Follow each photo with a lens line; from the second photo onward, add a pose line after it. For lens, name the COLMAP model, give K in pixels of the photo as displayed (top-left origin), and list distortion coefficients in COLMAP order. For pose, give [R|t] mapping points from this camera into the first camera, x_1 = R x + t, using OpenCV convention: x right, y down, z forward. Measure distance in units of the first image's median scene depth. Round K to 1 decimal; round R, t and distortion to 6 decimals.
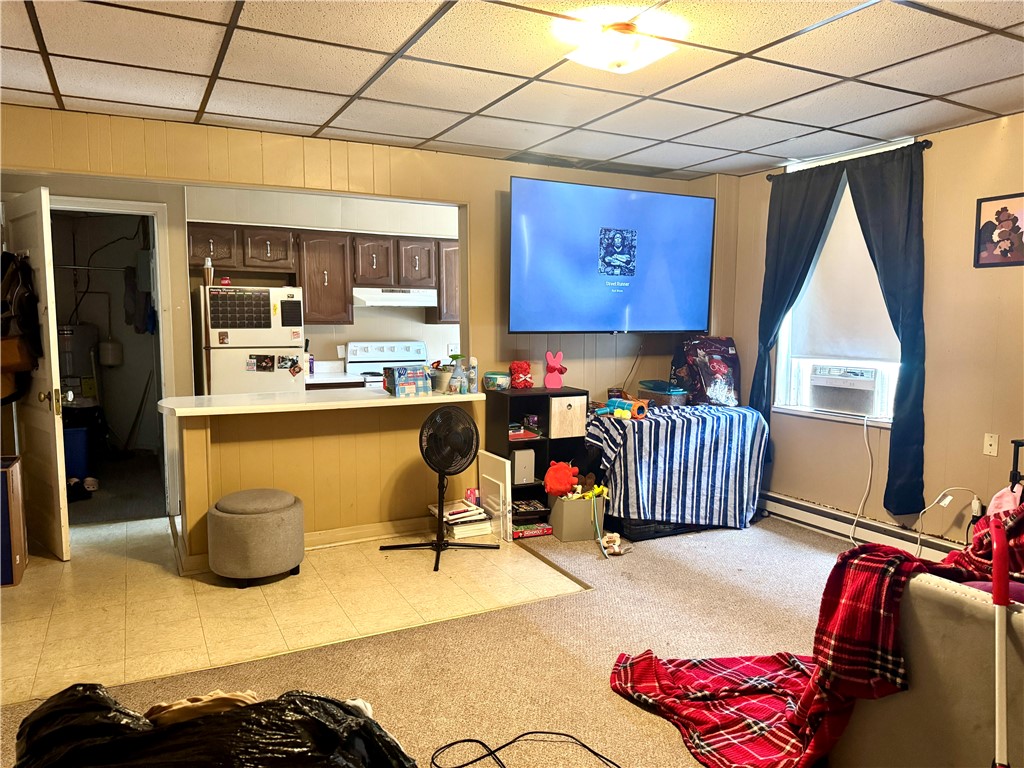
lens RADIAL K [[726.5, 0, 512.0], [0, 726.5, 384.0], [0, 0, 1]] dist [0.113831, -0.119700]
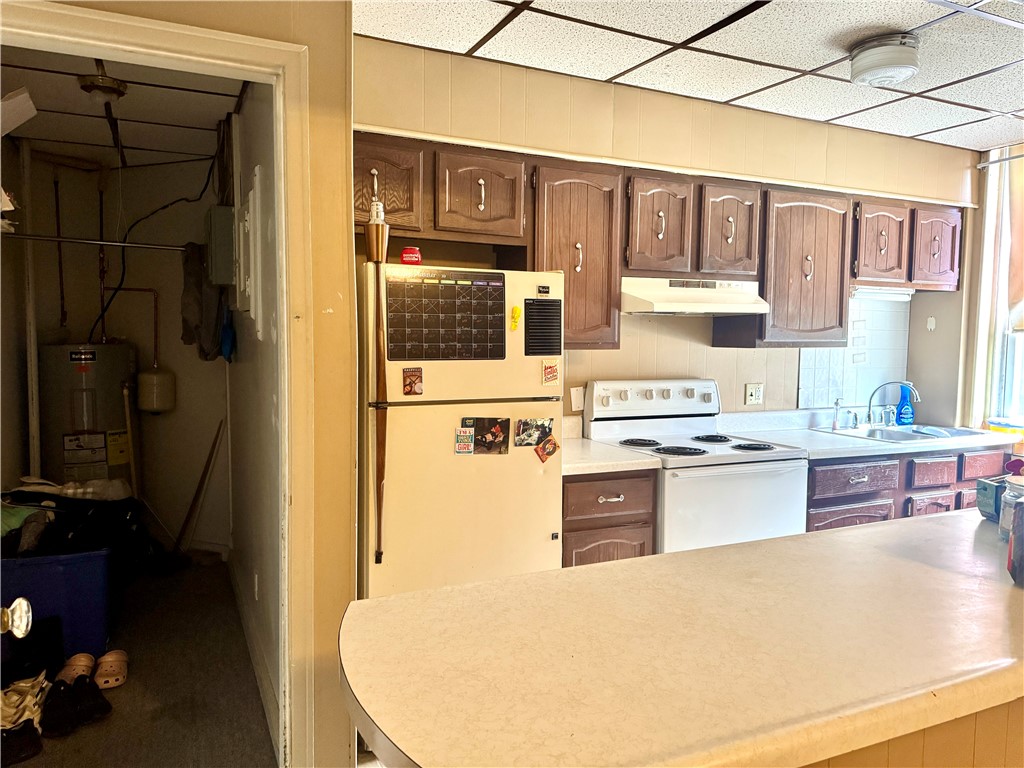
lens RADIAL K [[726.5, 0, 512.0], [0, 726.5, 384.0], [0, 0, 1]] dist [0.113831, -0.119700]
pose [[0.999225, 0.012642, -0.037289, -0.295298], [-0.013337, 0.999741, -0.018451, -0.050271], [0.037046, 0.018934, 0.999134, 0.528311]]
